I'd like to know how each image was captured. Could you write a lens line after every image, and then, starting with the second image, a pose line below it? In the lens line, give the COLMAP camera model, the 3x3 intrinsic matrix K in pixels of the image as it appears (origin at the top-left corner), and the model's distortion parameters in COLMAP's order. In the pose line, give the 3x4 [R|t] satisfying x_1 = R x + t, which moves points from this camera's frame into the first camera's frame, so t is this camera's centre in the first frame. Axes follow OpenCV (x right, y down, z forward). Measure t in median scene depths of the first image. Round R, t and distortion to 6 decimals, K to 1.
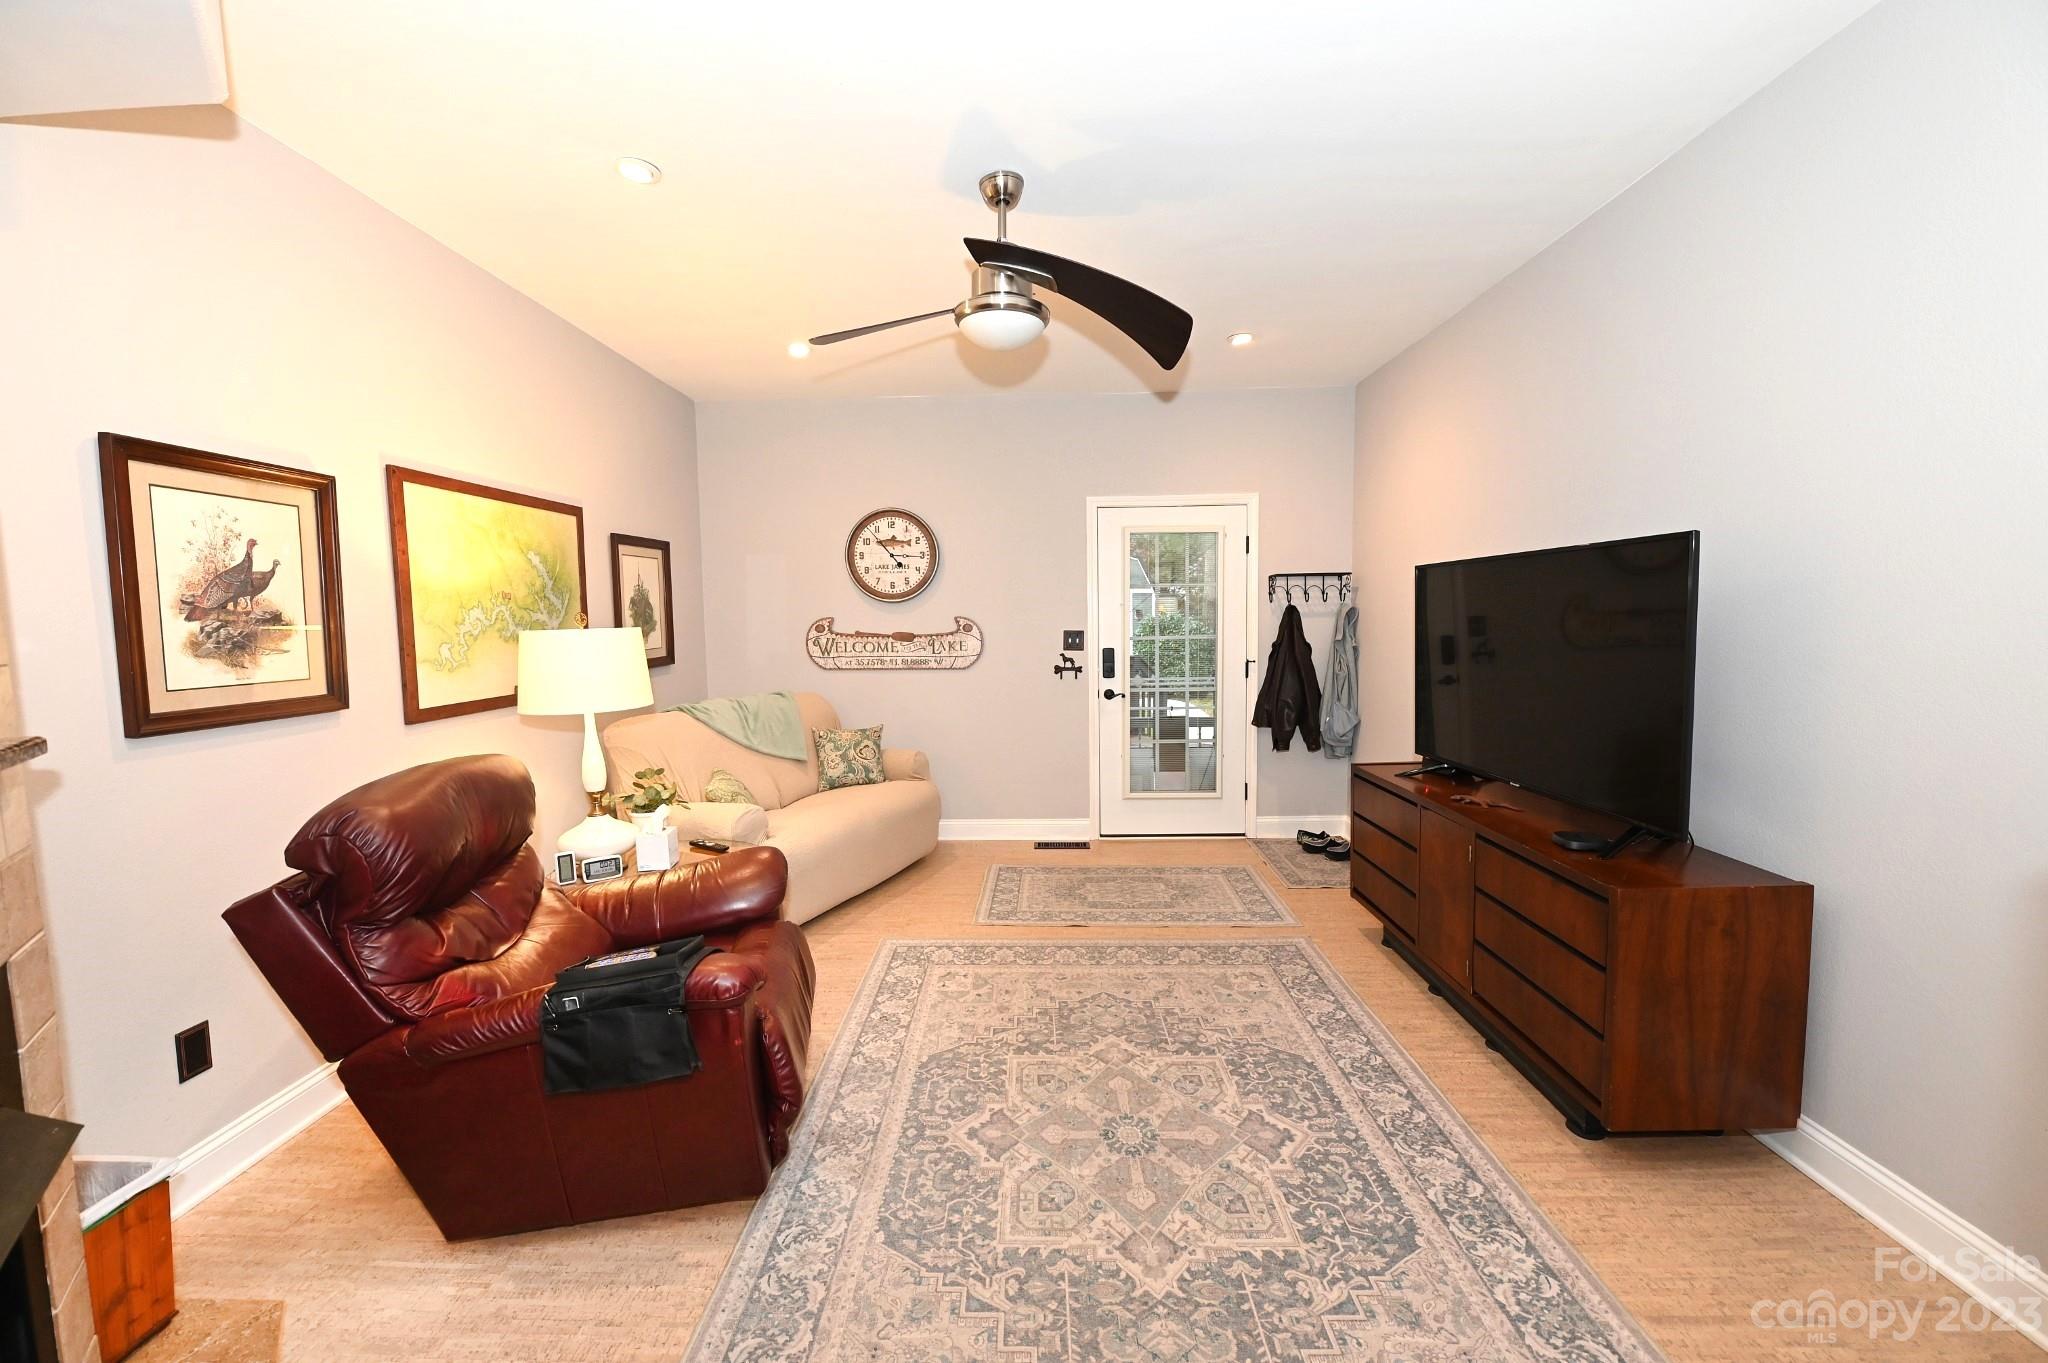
lens RADIAL K [[809.8, 0, 1021.9], [0, 809.8, 679.8], [0, 0, 1]] dist [-0.004501, -0.000565]
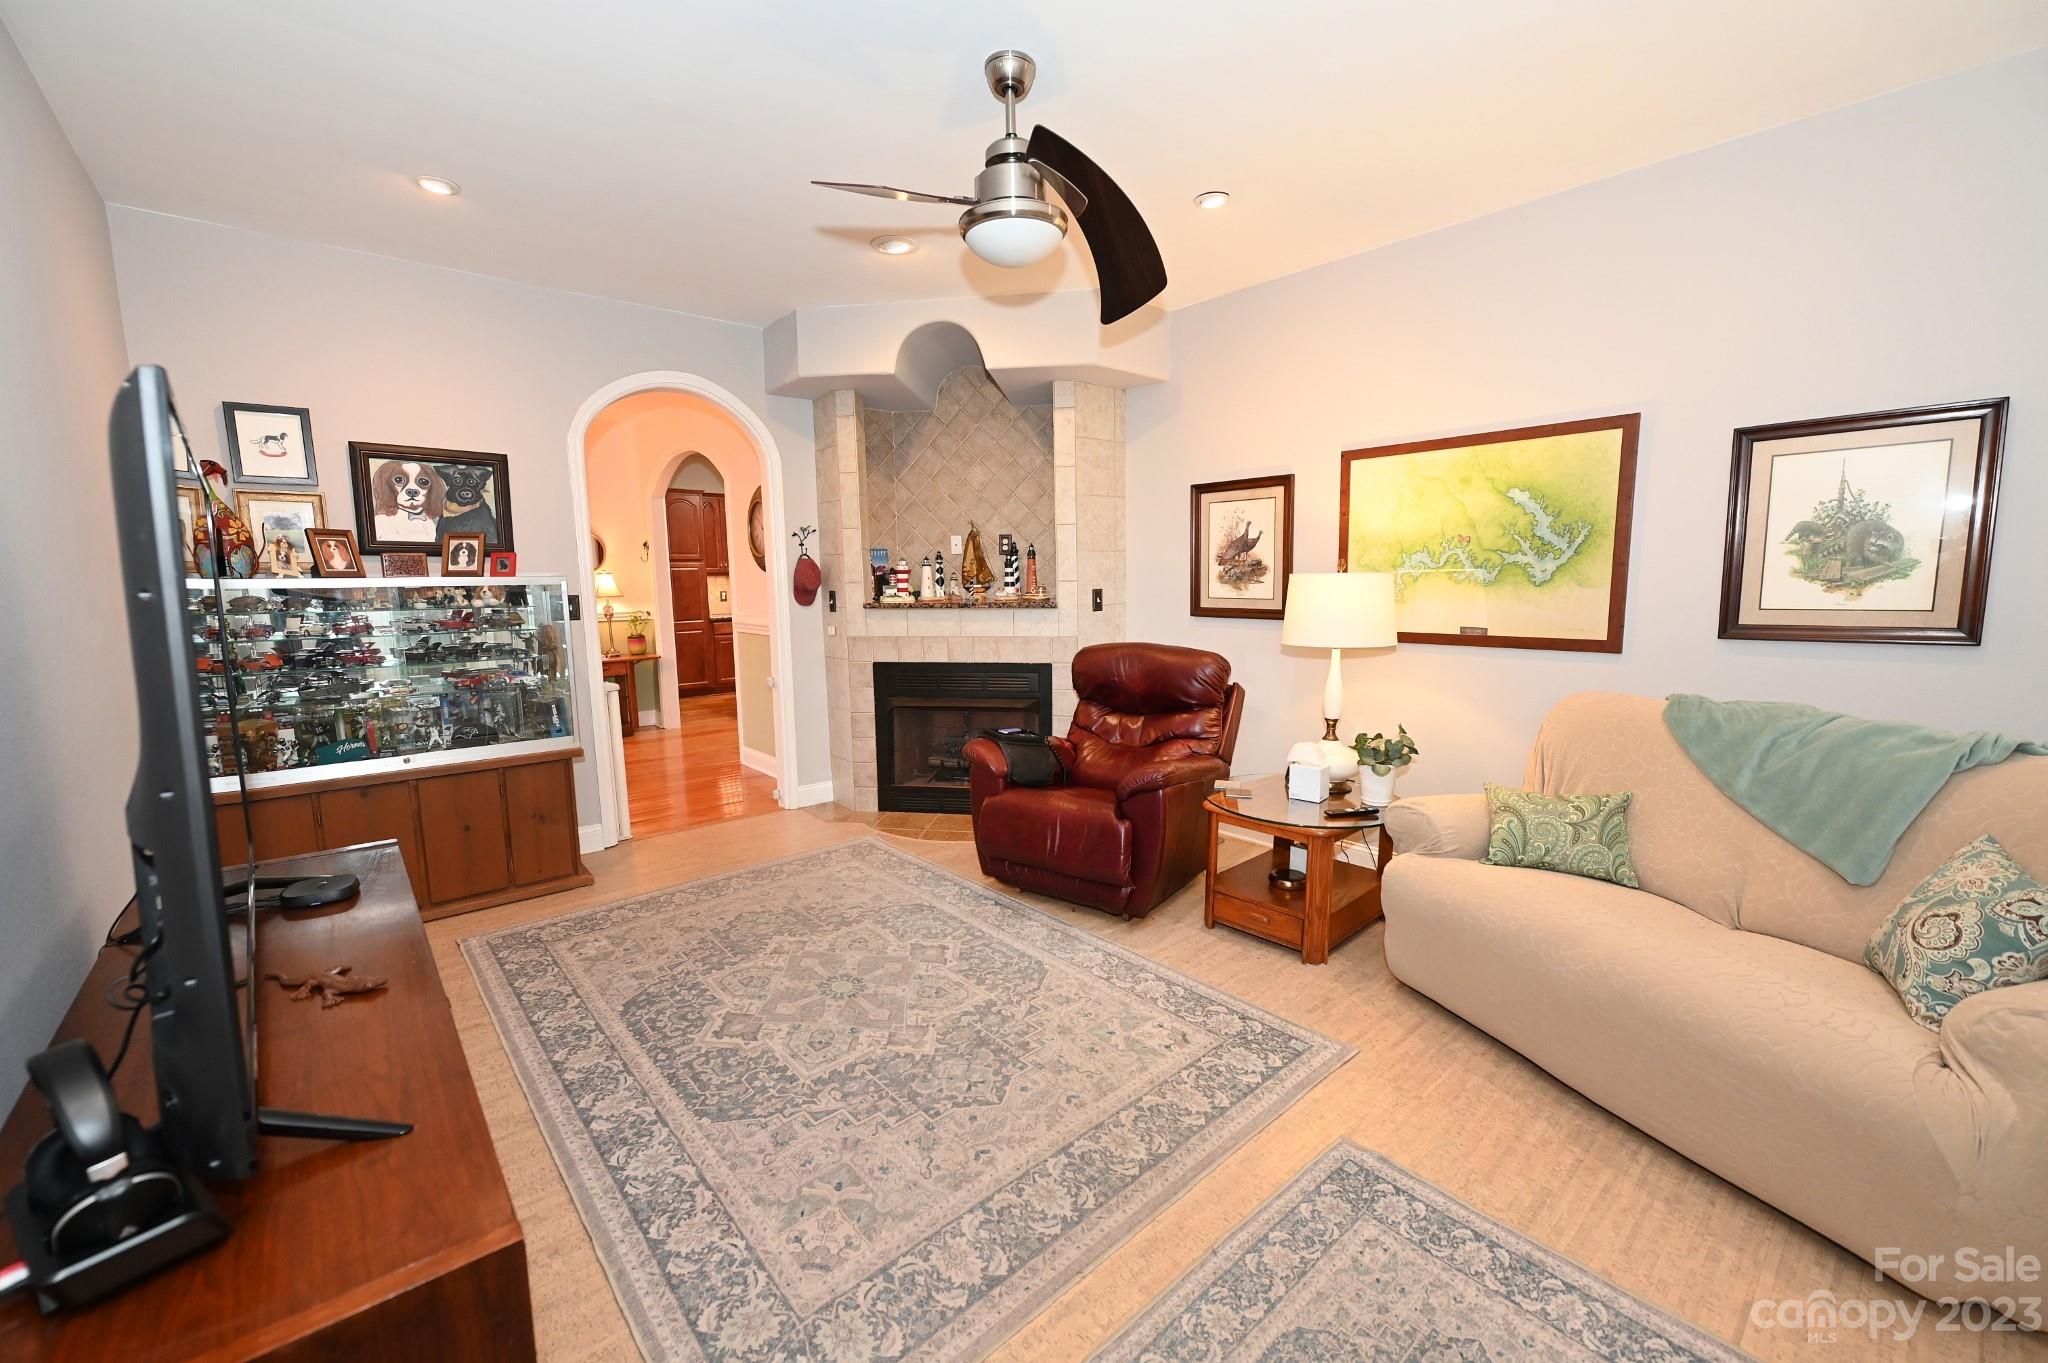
lens RADIAL K [[809.8, 0, 1021.9], [0, 809.8, 679.8], [0, 0, 1]] dist [-0.004501, -0.000565]
pose [[-0.735775, 0.111969, -0.667906, 0.639266], [-0.030468, 0.979766, 0.197814, -0.148473], [0.676540, 0.165896, -0.717476, 1.797990]]
